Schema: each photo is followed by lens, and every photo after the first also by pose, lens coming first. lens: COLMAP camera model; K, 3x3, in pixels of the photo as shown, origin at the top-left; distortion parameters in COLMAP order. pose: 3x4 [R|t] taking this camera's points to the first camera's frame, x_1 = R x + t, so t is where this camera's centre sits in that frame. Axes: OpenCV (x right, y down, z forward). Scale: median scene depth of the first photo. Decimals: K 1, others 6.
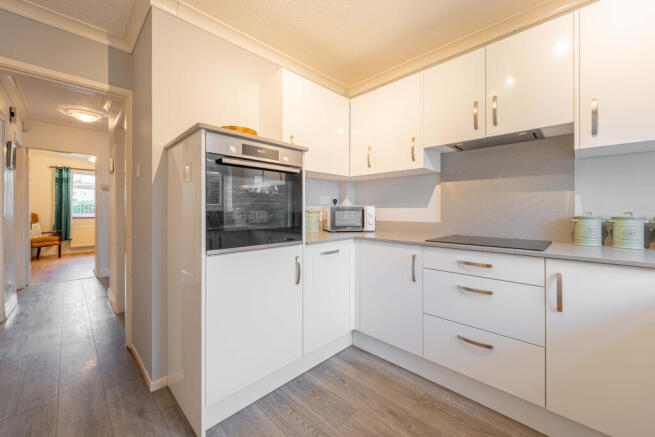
lens RADIAL K [[254.5, 0, 329.6], [0, 254.5, 209.4], [0, 0, 1]] dist [0.002105, -0.000518]
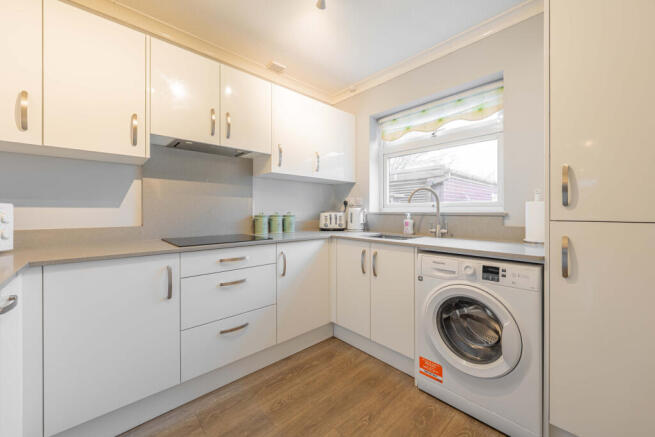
lens RADIAL K [[254.5, 0, 328.7], [0, 254.5, 212.0], [0, 0, 1]] dist [0.002105, -0.000518]
pose [[0.050820, -0.001920, 0.998706, -0.484796], [-0.003609, 0.999991, 0.002106, 0.002906], [-0.998701, -0.003711, 0.050813, 0.482980]]
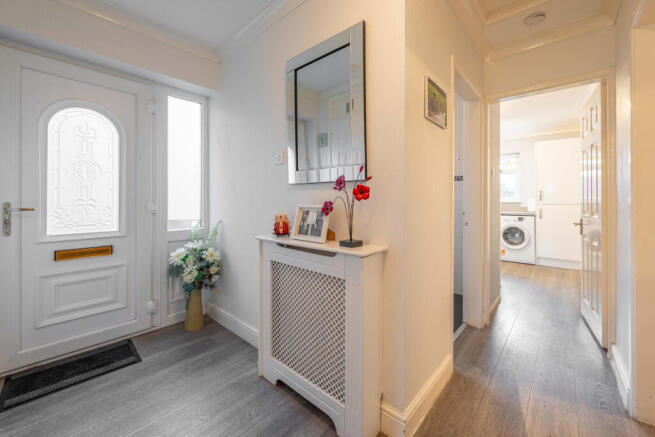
lens RADIAL K [[254.5, 0, 338.1], [0, 254.5, 201.5], [0, 0, 1]] dist [0.002105, -0.000518]
pose [[-0.051547, 0.007651, 0.998641, -2.384629], [-0.001370, 0.999969, -0.007732, 0.024068], [-0.998670, -0.001767, -0.051534, 2.189876]]
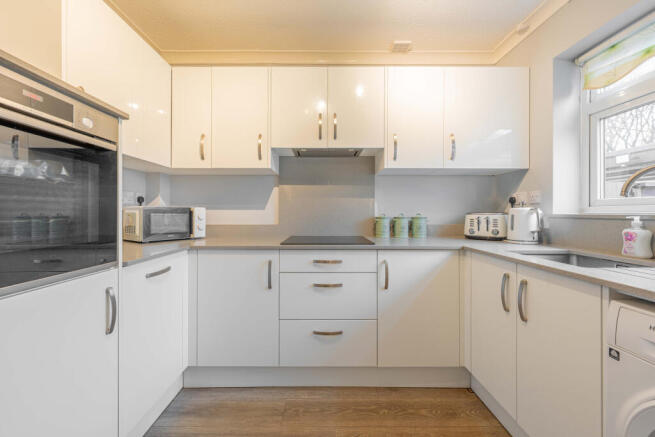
lens RADIAL K [[254.5, 0, 322.4], [0, 254.5, 212.7], [0, 0, 1]] dist [0.002105, -0.000518]
pose [[0.716930, 0.001182, 0.697144, -0.193303], [-0.003929, 0.999990, 0.002344, 0.001740], [-0.697134, -0.004420, 0.716927, 0.212936]]
